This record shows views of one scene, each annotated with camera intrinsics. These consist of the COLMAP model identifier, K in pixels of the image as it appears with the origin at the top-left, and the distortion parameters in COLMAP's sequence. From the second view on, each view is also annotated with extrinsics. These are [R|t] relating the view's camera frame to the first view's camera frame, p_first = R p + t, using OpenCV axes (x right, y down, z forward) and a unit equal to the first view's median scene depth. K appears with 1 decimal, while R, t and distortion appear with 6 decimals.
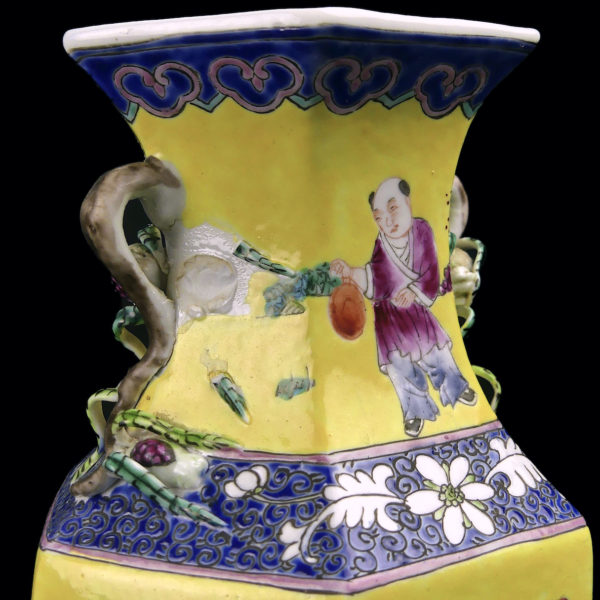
lens RADIAL K [[1160.0, 0, 301.0], [0, 1160.0, 302.8], [0, 0, 1]] dist [-0.094392, 0.000000]
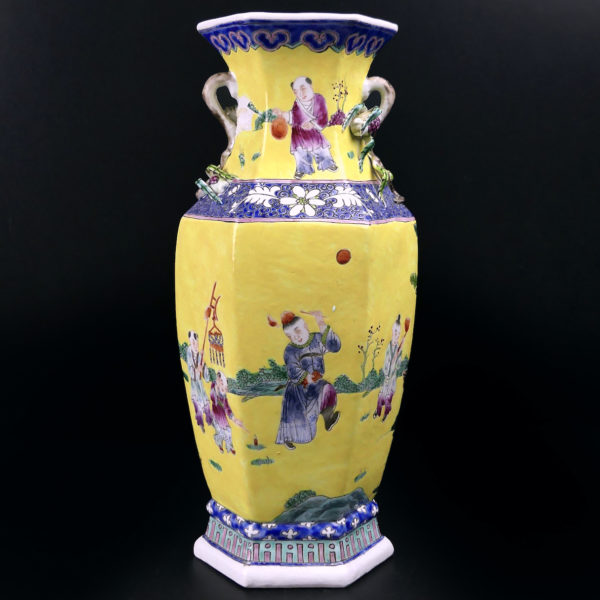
lens RADIAL K [[1160.0, 0, 298.0], [0, 1160.0, 300.5], [0, 0, 1]] dist [-0.094392, 0.000000]
pose [[0.812656, 0.094523, -0.575026, 1.582403], [-0.088032, 0.995346, 0.039204, 0.281434], [0.576056, 0.018761, 0.817195, -1.061148]]
